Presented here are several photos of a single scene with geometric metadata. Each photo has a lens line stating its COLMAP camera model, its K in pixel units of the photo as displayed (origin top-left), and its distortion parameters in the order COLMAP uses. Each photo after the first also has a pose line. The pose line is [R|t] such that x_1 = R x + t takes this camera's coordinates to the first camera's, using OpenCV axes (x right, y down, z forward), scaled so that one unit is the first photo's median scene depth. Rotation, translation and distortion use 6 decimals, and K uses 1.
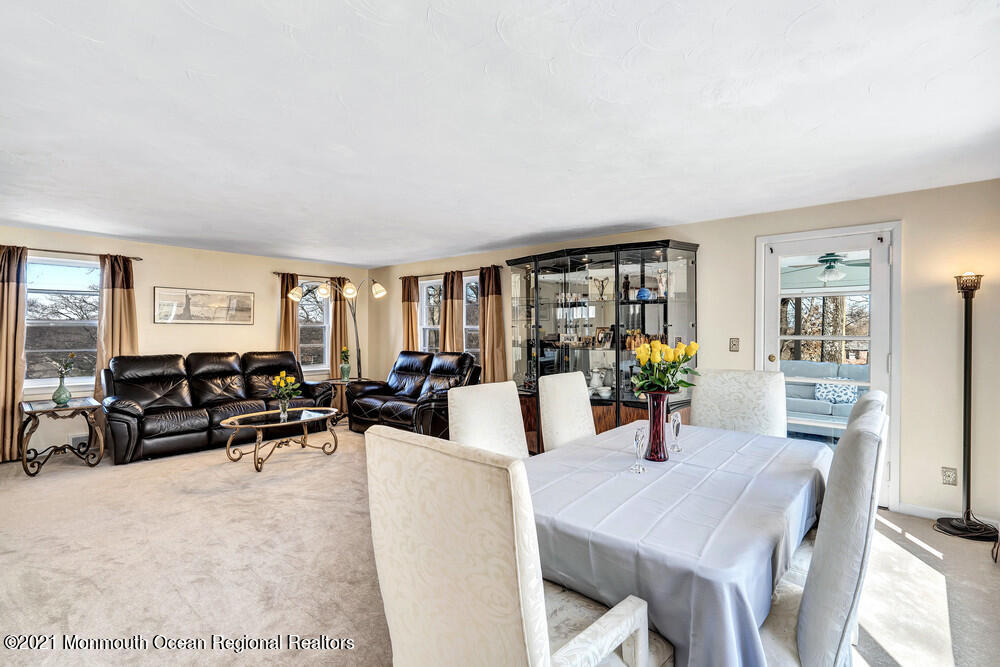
lens RADIAL K [[465.2, 0, 500.0], [0, 465.2, 333.5], [0, 0, 1]] dist [-0.000274, 0.000349]
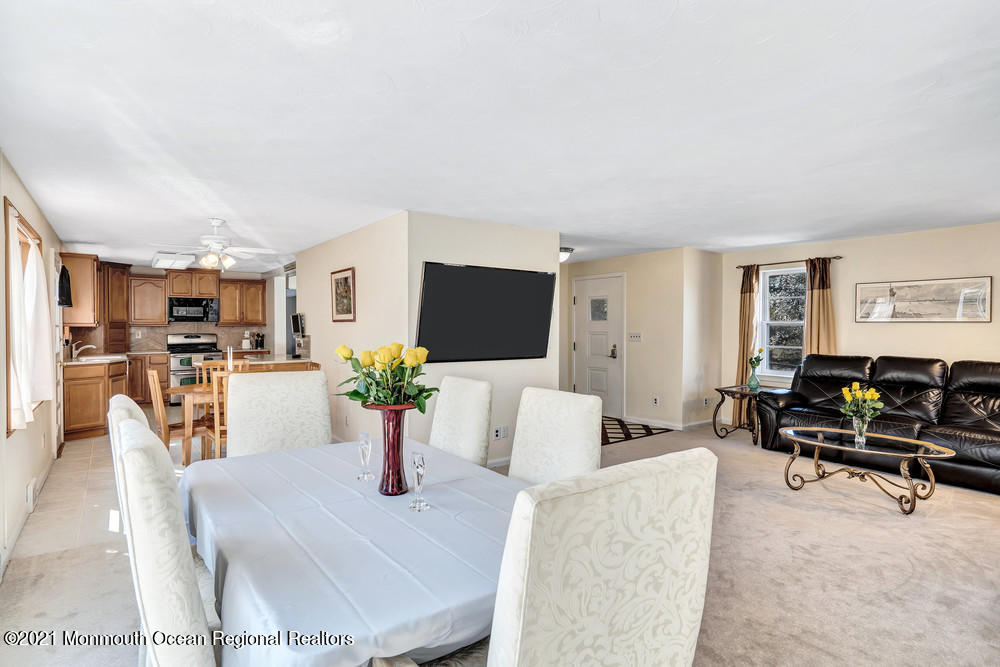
lens RADIAL K [[521.6, 0, 500.0], [0, 521.6, 333.5], [0, 0, 1]] dist [0.012655, -0.000199]
pose [[-0.214139, 0.008703, -0.976764, 0.471221], [-0.011501, 0.999869, 0.011430, -0.003426], [0.976735, 0.013681, -0.214011, 0.544251]]
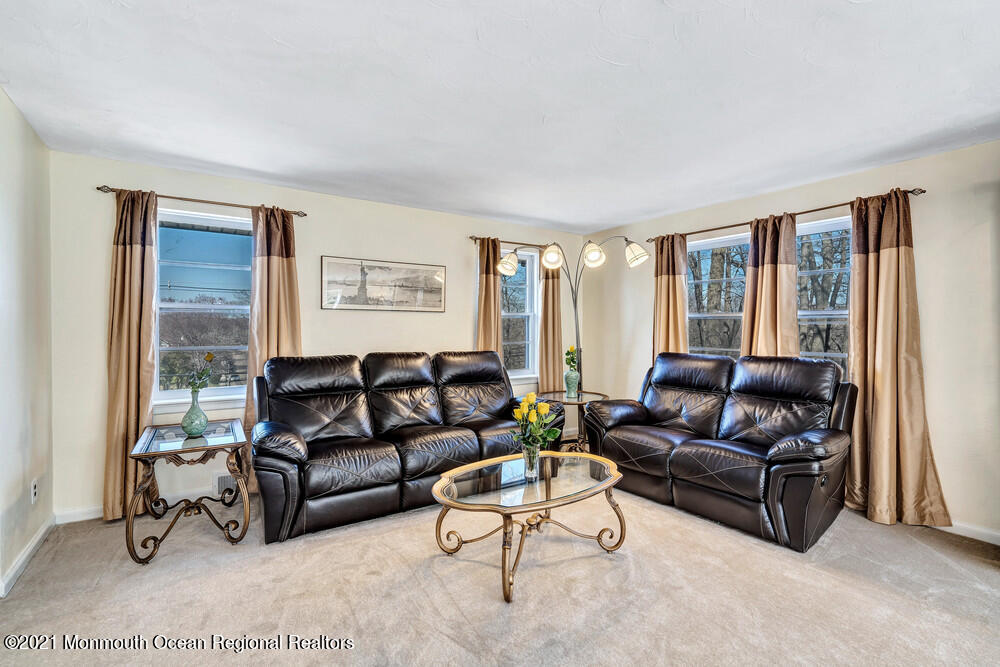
lens RADIAL K [[449.2, 0, 500.0], [0, 449.2, 333.5], [0, 0, 1]] dist [-0.001802, -0.000014]
pose [[0.967331, 0.003443, -0.253494, -0.334756], [-0.001777, 0.999975, 0.006799, 0.009133], [0.253511, -0.006126, 0.967313, 0.444655]]
